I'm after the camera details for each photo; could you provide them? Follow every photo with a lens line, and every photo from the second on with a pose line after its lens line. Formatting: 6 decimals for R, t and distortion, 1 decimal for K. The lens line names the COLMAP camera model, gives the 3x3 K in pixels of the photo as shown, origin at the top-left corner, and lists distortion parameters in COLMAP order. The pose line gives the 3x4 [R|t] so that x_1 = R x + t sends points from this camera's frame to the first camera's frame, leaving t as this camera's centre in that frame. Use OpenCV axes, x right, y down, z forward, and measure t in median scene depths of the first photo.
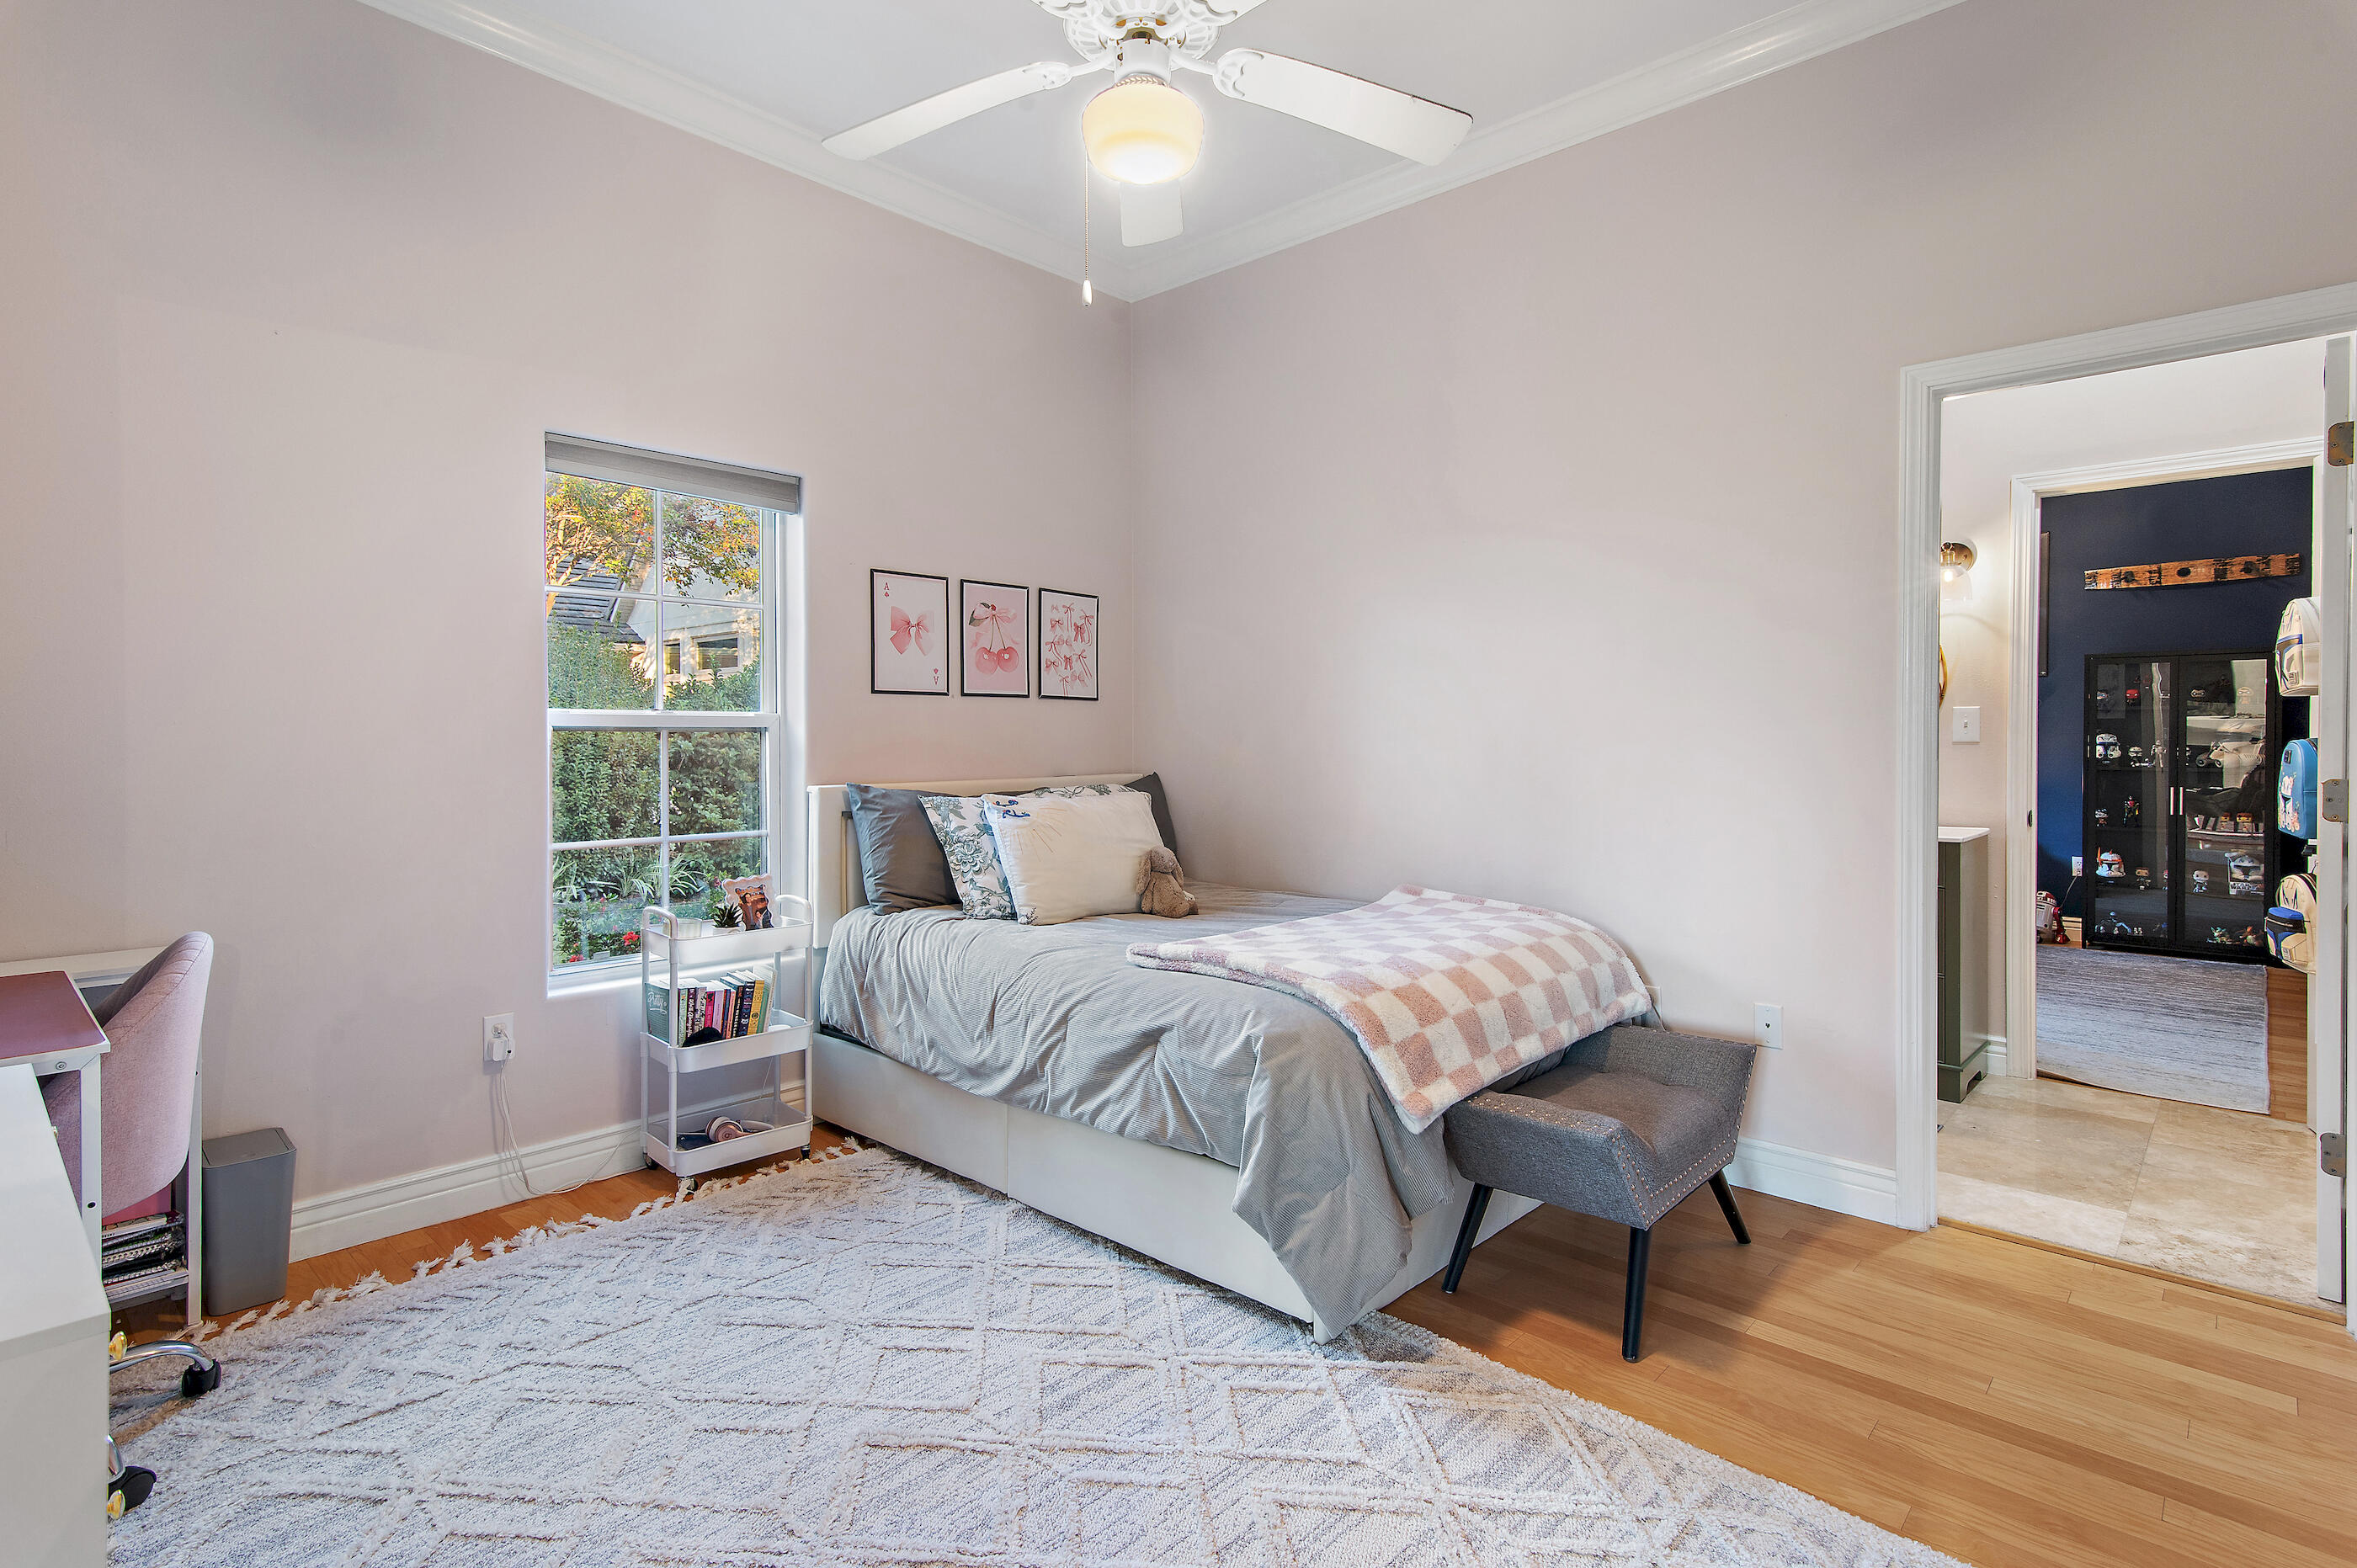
lens RADIAL K [[1250.5, 0, 1181.3], [0, 1250.5, 751.9], [0, 0, 1]] dist [0.013331, 0.000071]
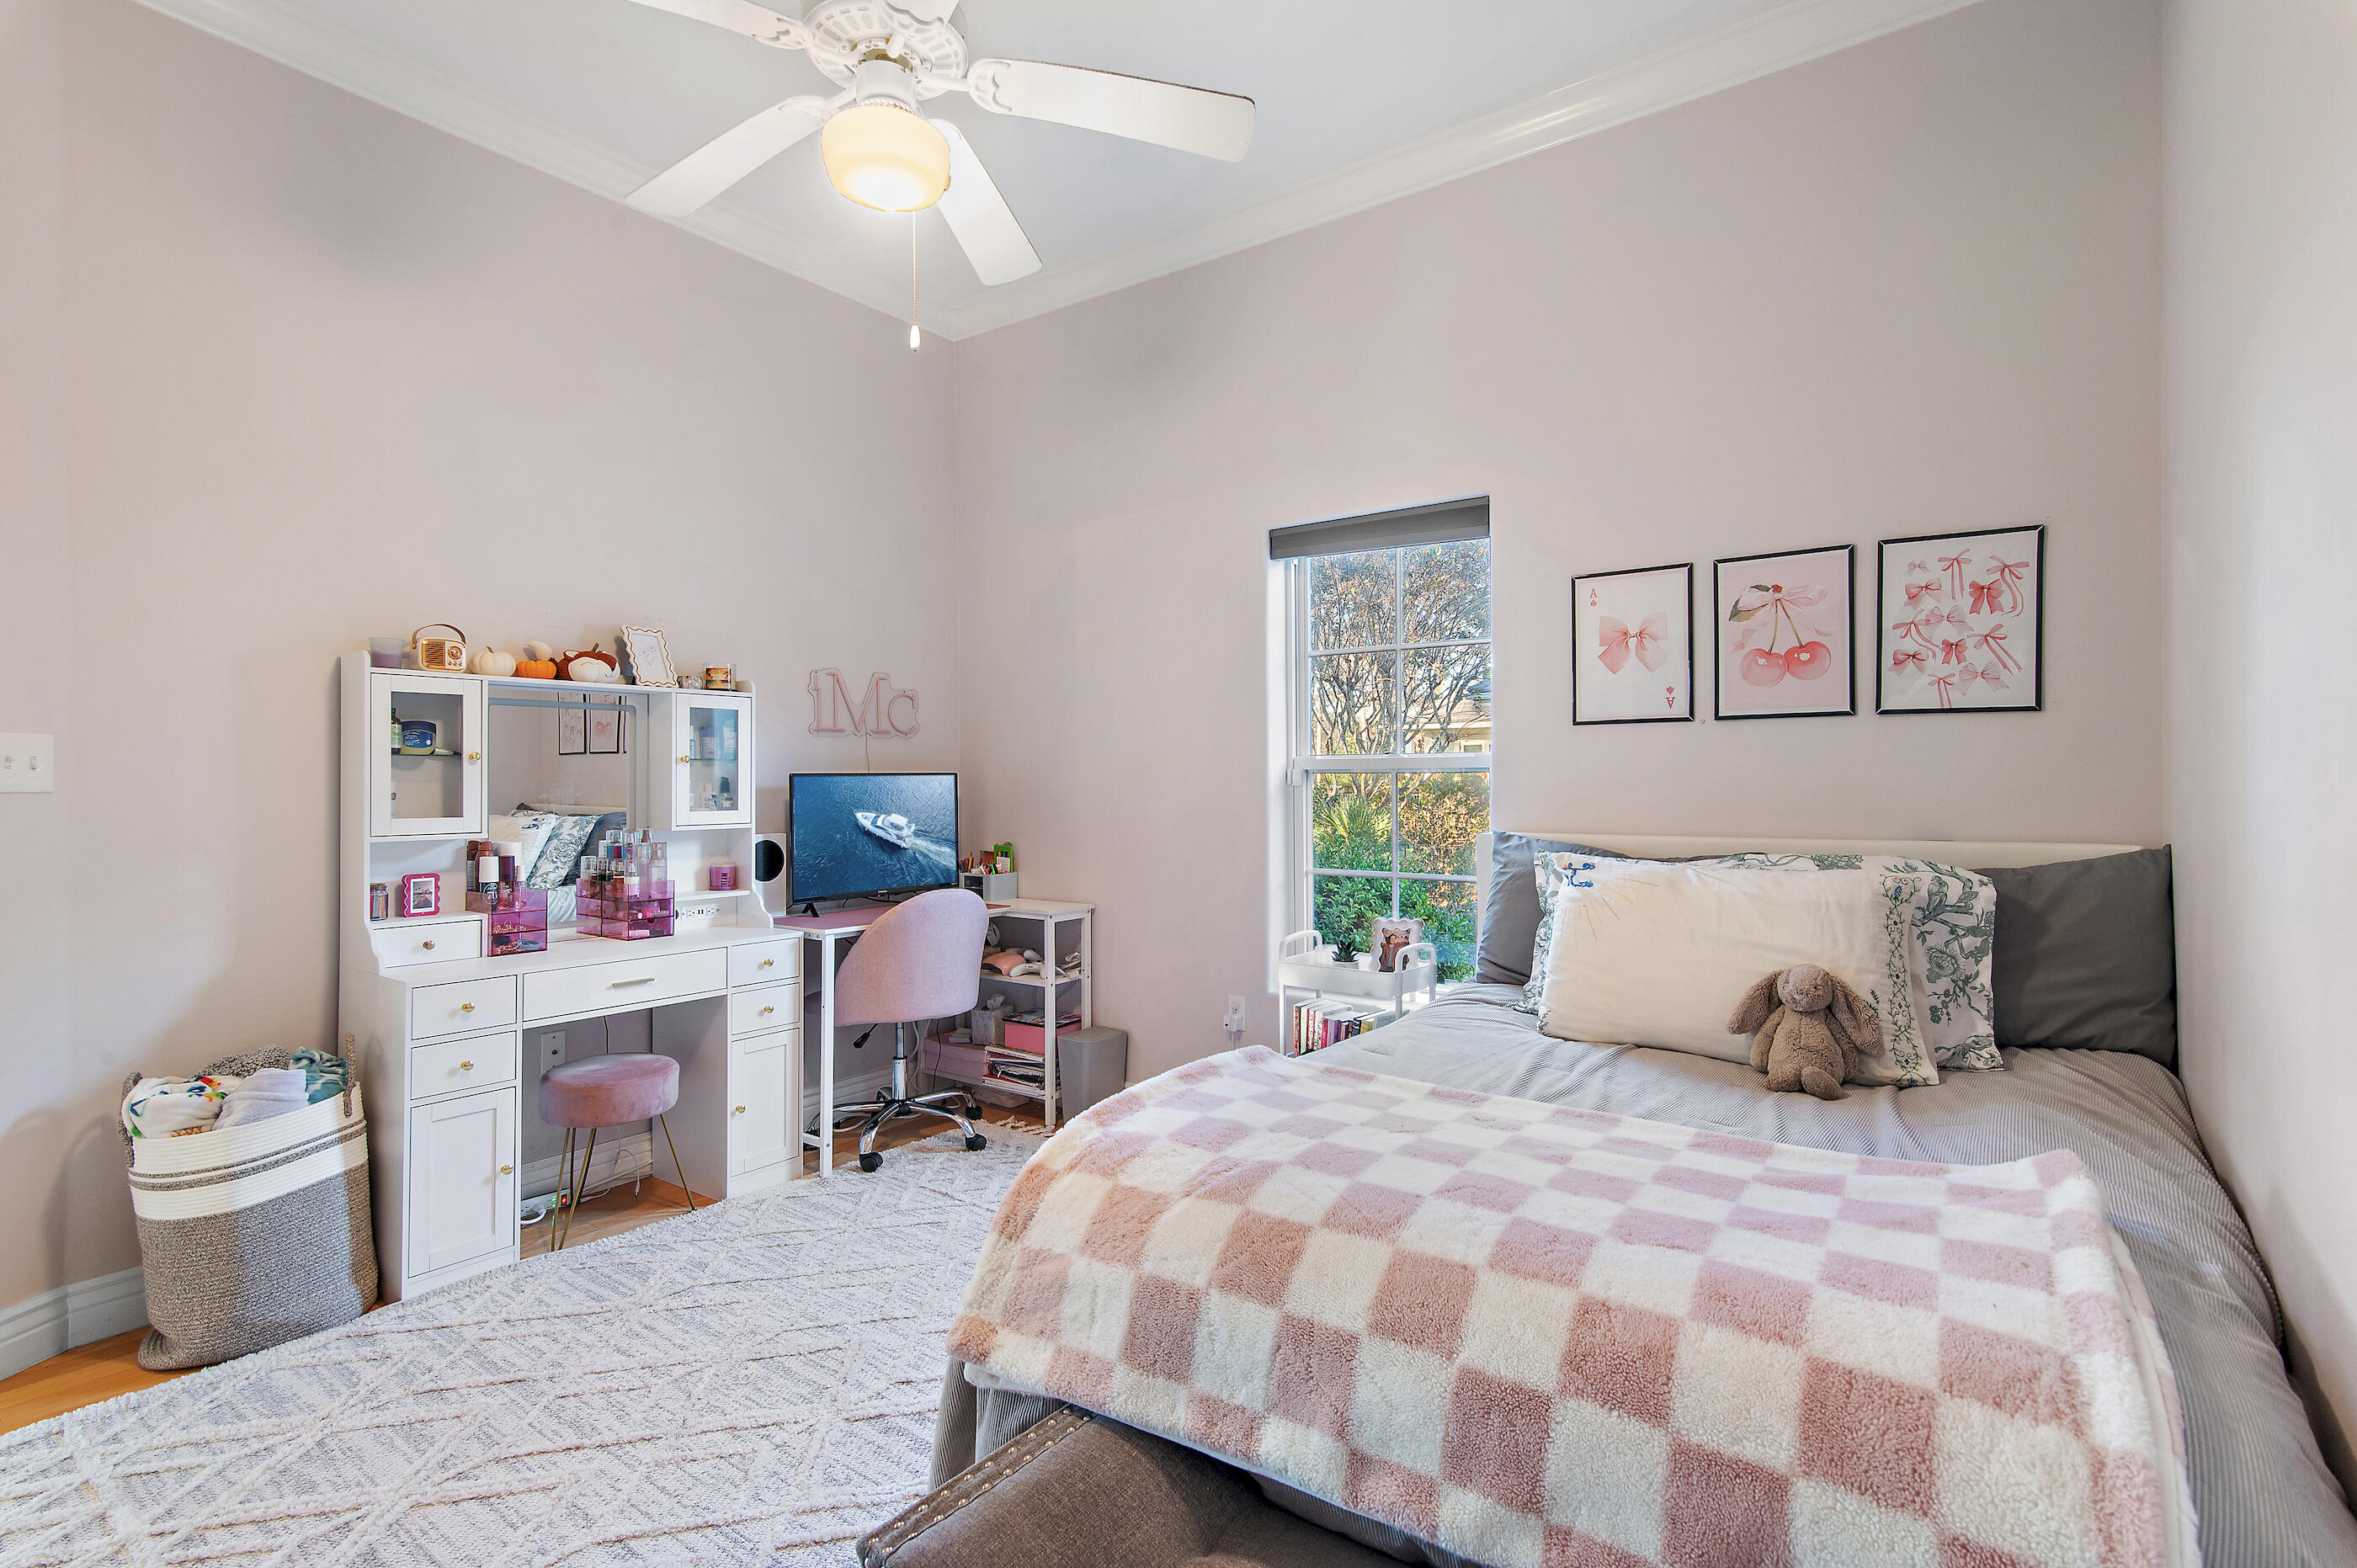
lens RADIAL K [[1183.2, 0, 1178.5], [0, 1183.2, 784.0], [0, 0, 1]] dist [-0.004120, -0.000351]
pose [[0.062412, 0.001863, -0.998049, 0.508431], [-0.004350, 0.999989, 0.001595, -0.007526], [0.998041, 0.004242, 0.062419, 0.664144]]
